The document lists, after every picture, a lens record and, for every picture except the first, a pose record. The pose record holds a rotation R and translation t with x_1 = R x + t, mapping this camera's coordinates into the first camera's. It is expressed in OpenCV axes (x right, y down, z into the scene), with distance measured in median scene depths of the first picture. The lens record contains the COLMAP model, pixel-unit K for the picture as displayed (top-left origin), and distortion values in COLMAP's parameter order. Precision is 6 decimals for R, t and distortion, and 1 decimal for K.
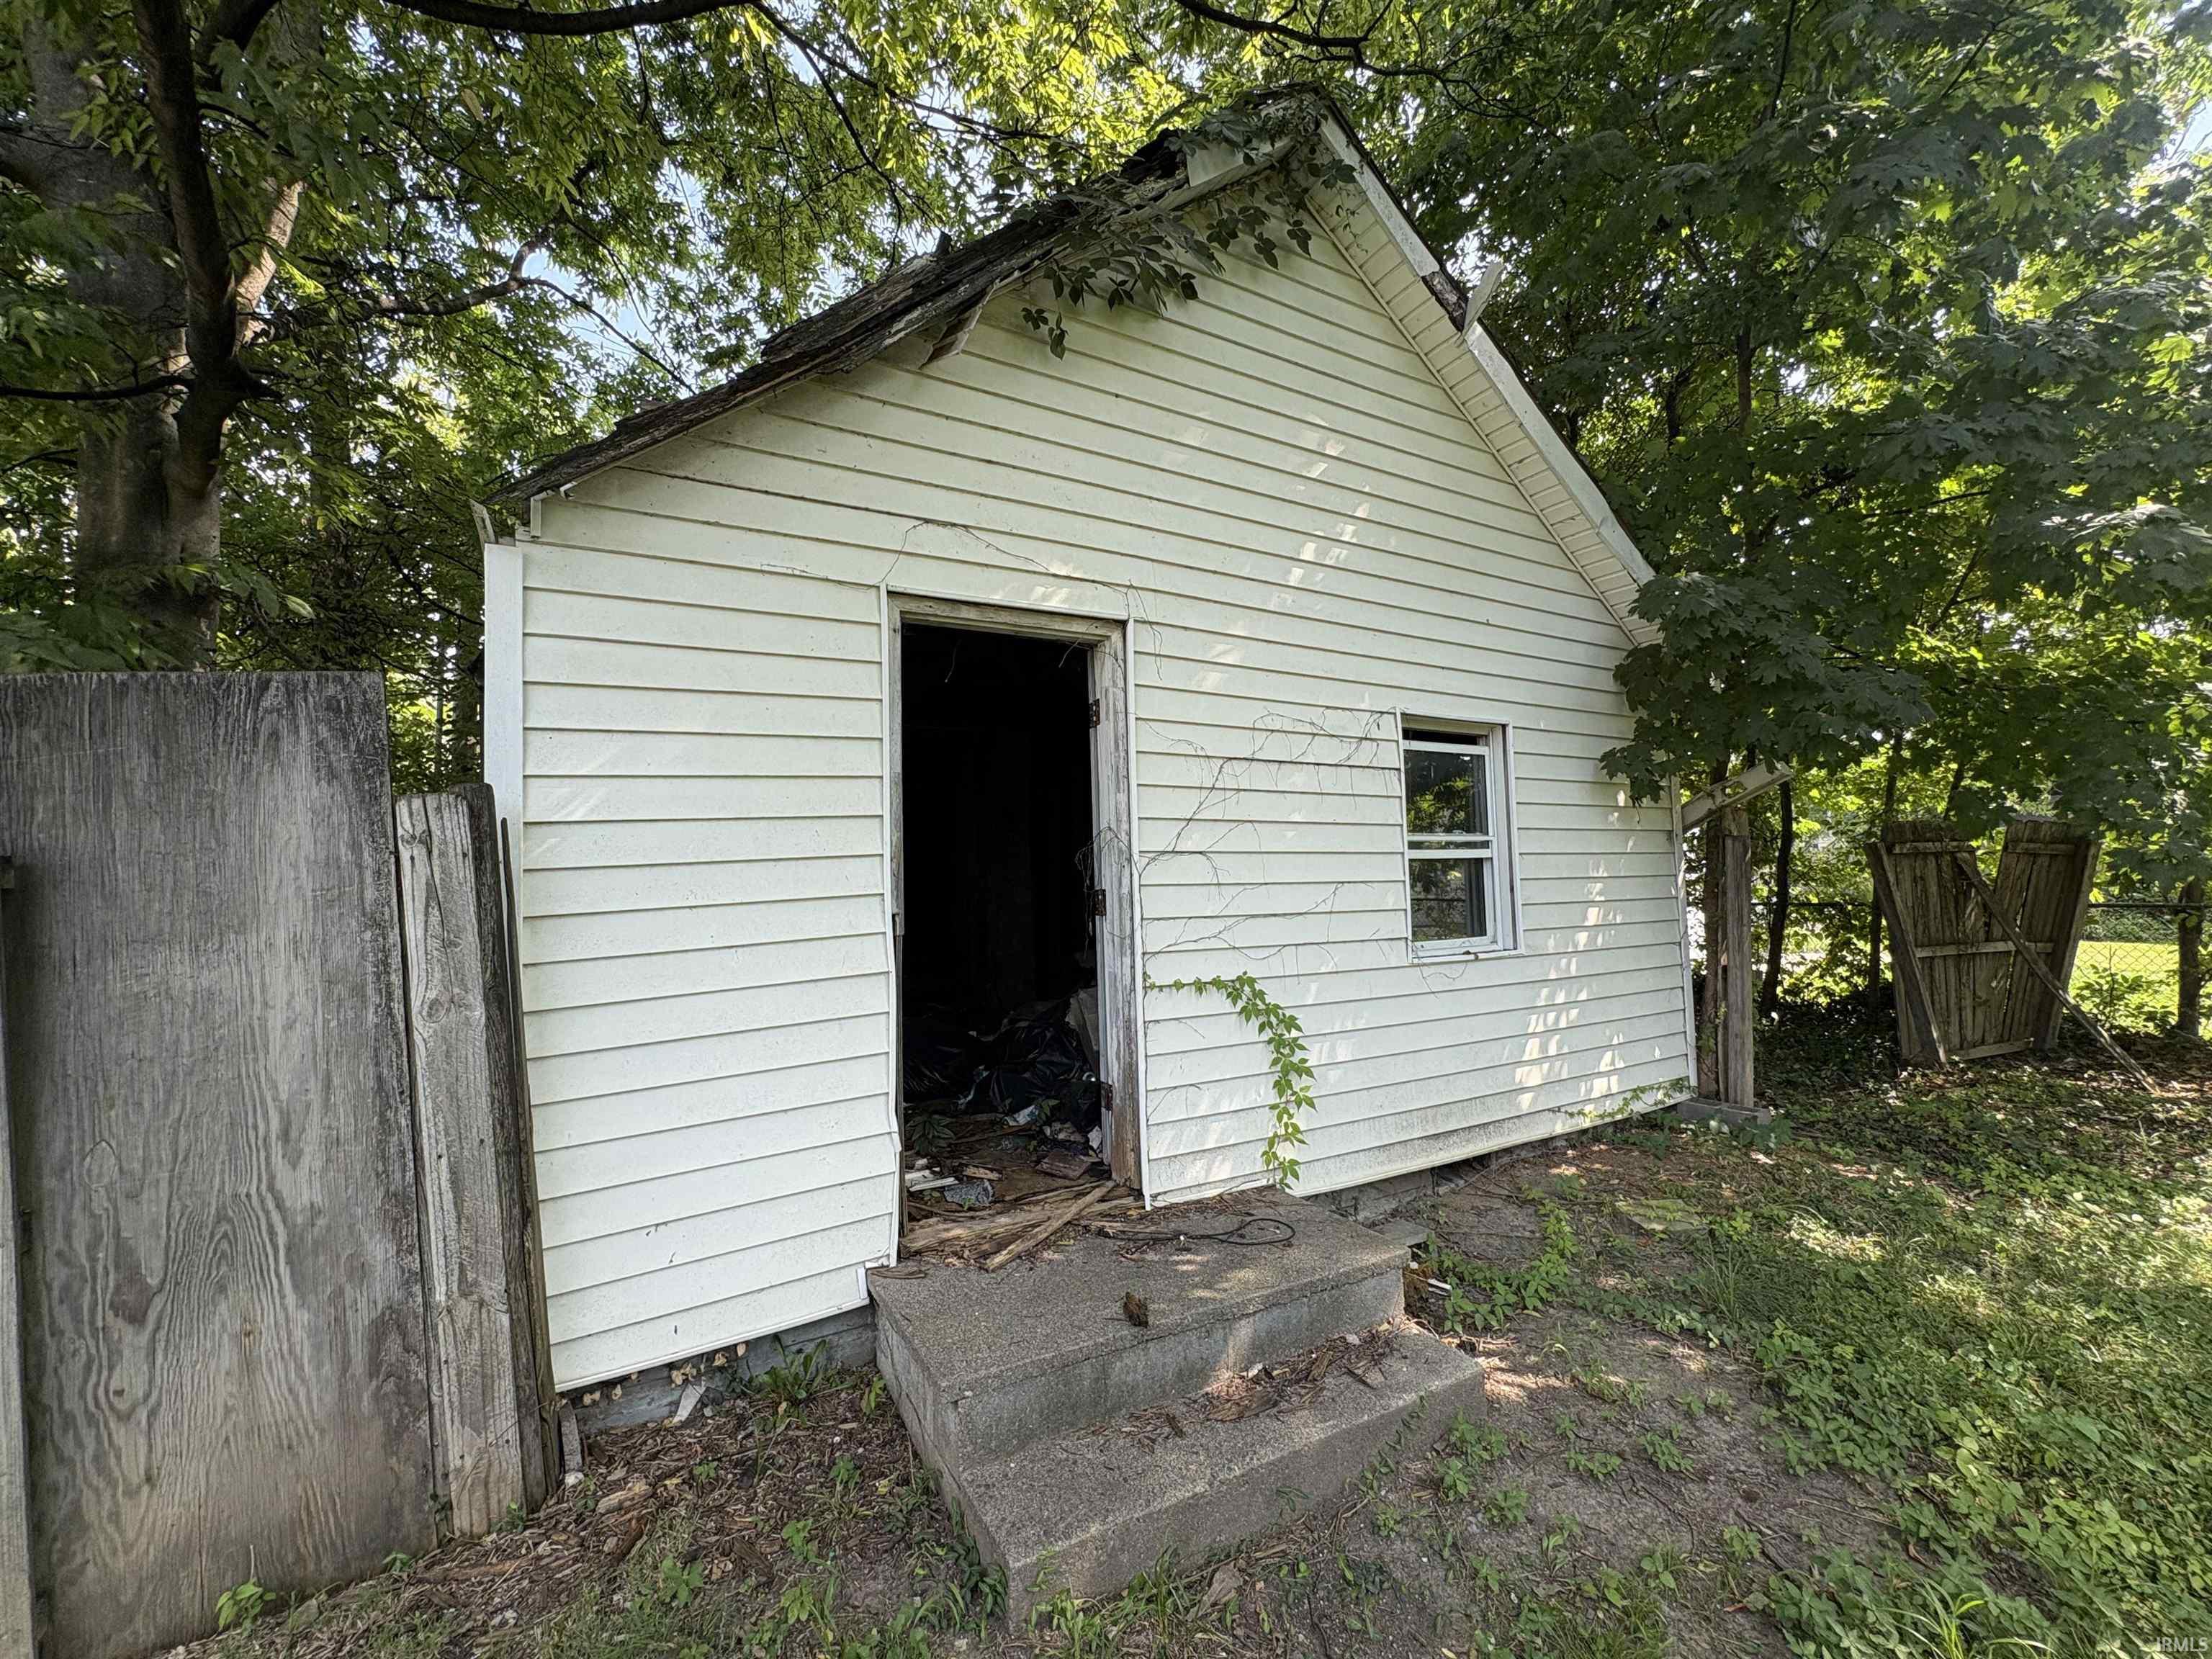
lens RADIAL K [[883.1, 0, 1106.0], [0, 883.1, 829.5], [0, 0, 1]] dist [0.000123, 0.000723]
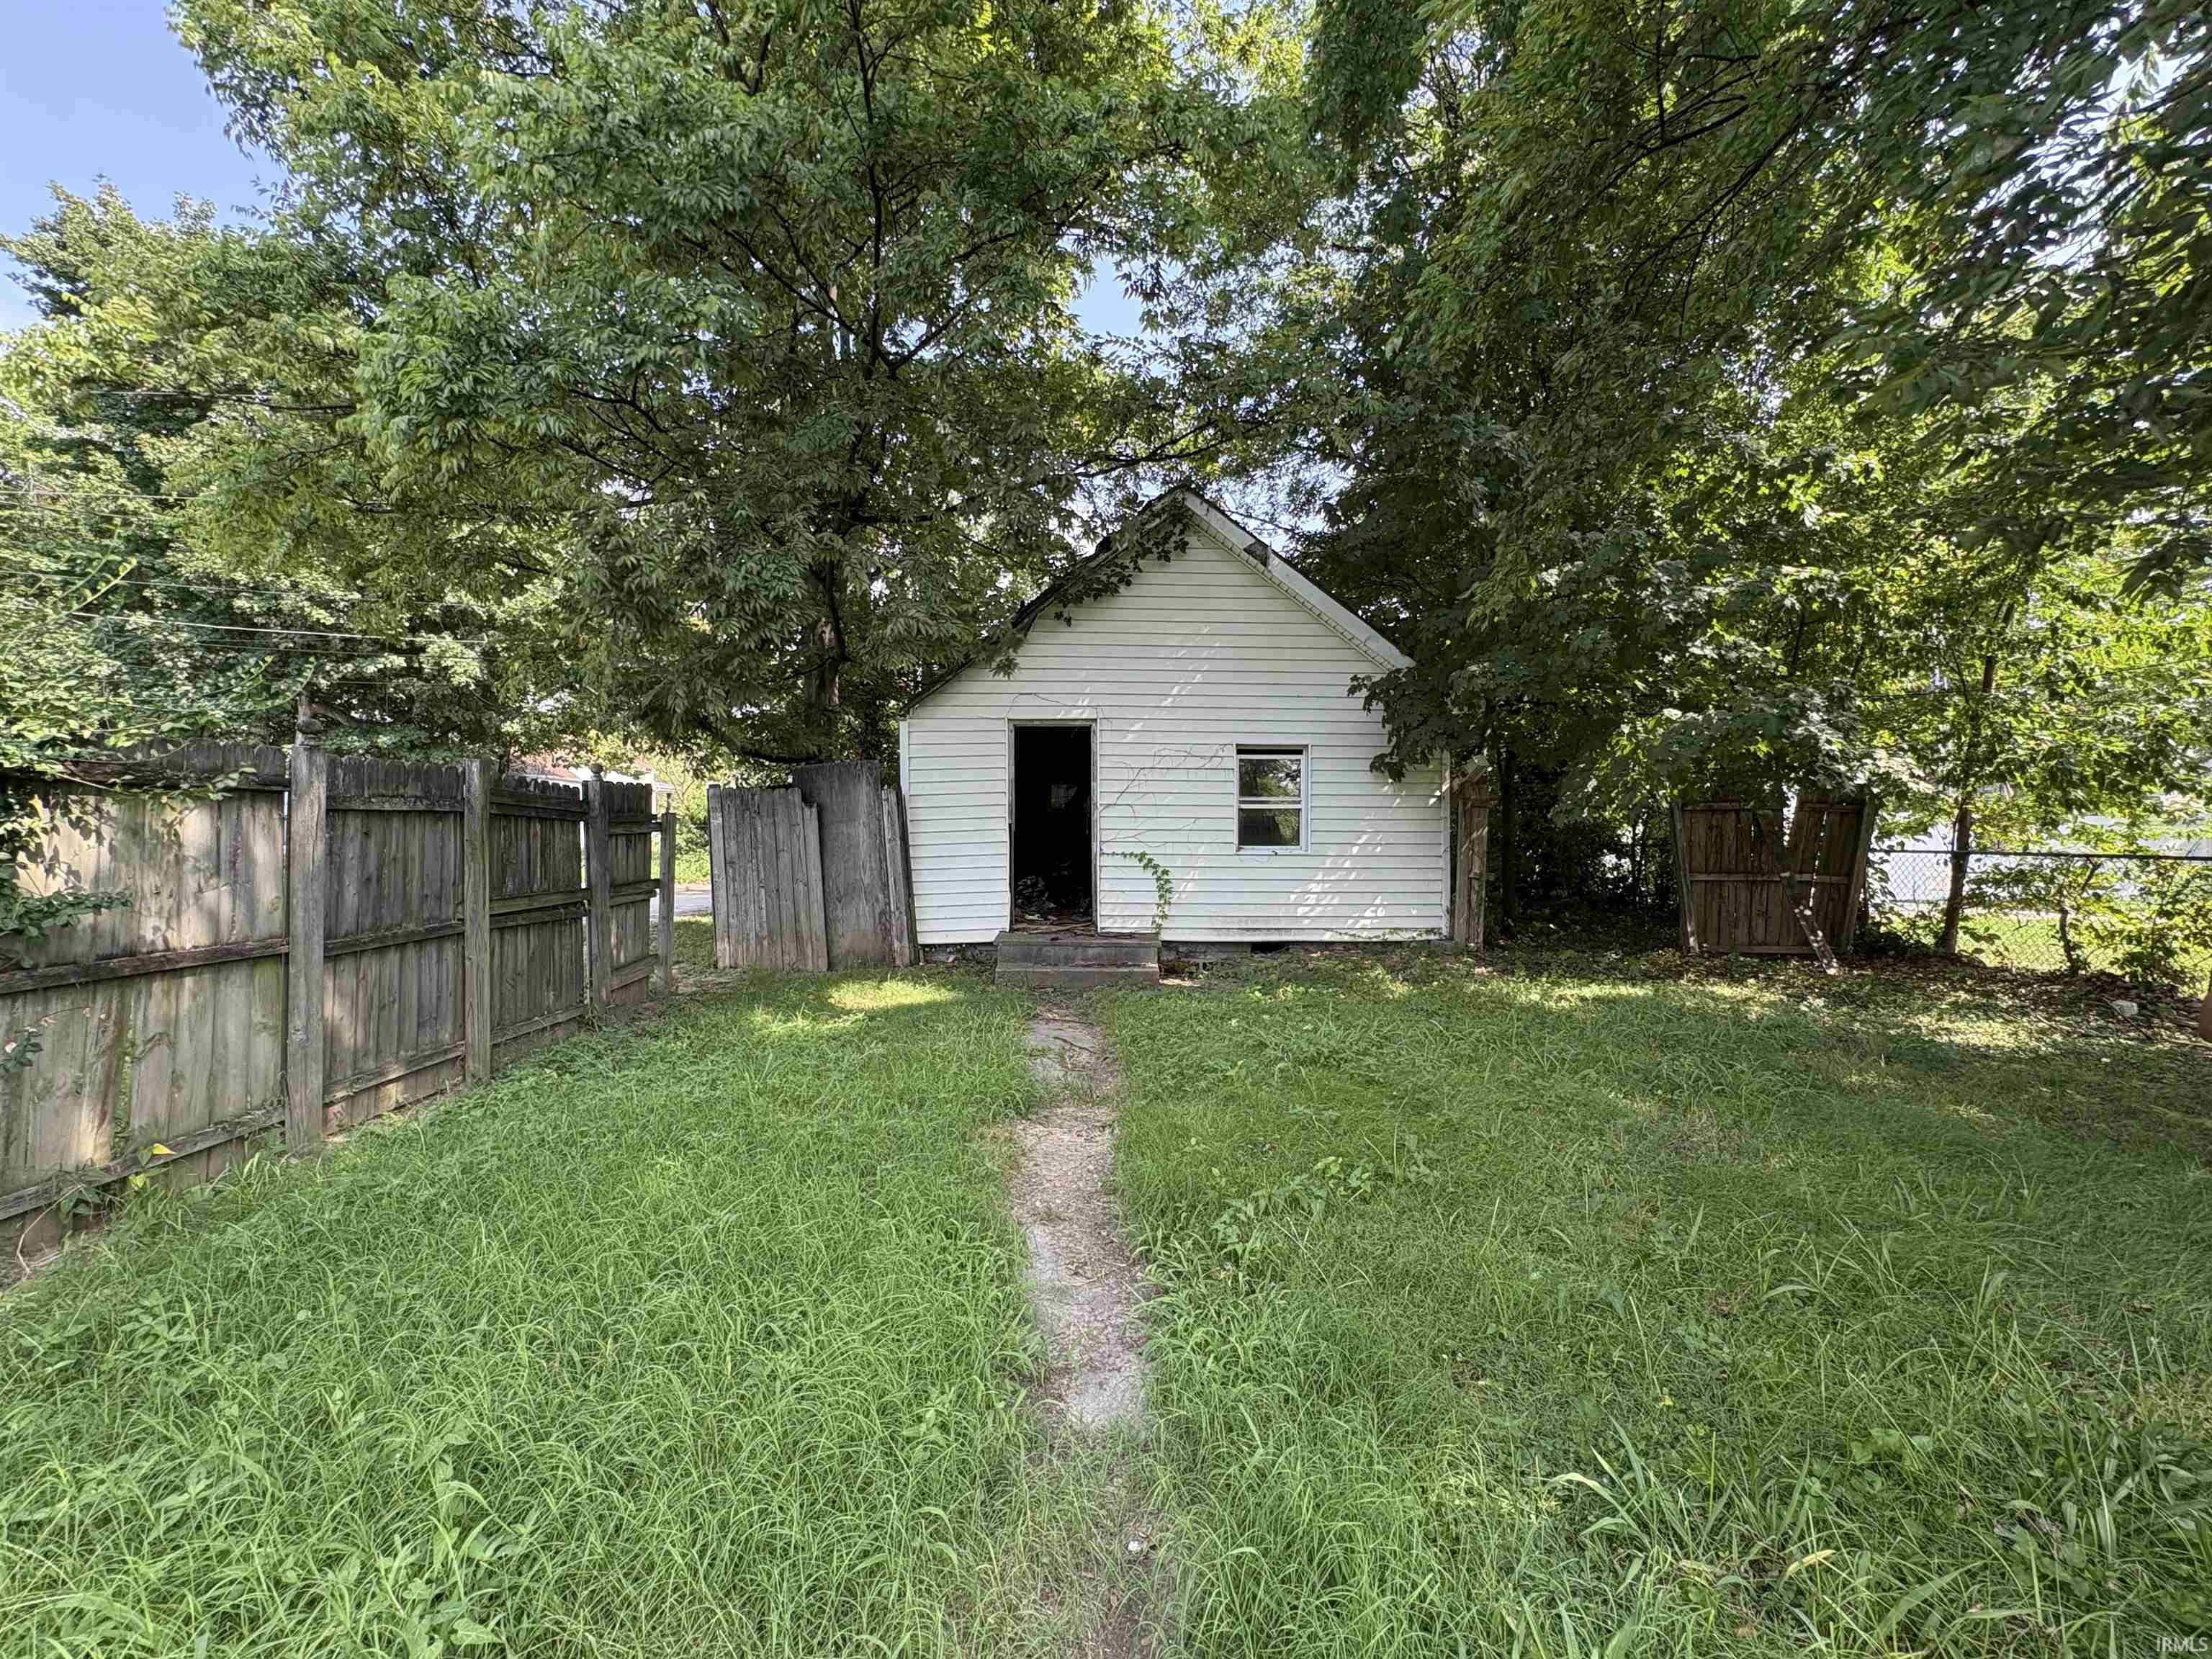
lens RADIAL K [[883.1, 0, 1106.0], [0, 883.1, 829.5], [0, 0, 1]] dist [0.000123, 0.000723]
pose [[0.893826, 0.029448, -0.447446, 1.250834], [0.002379, 0.997516, 0.070403, -0.087426], [0.448408, -0.063993, 0.891535, -1.400187]]
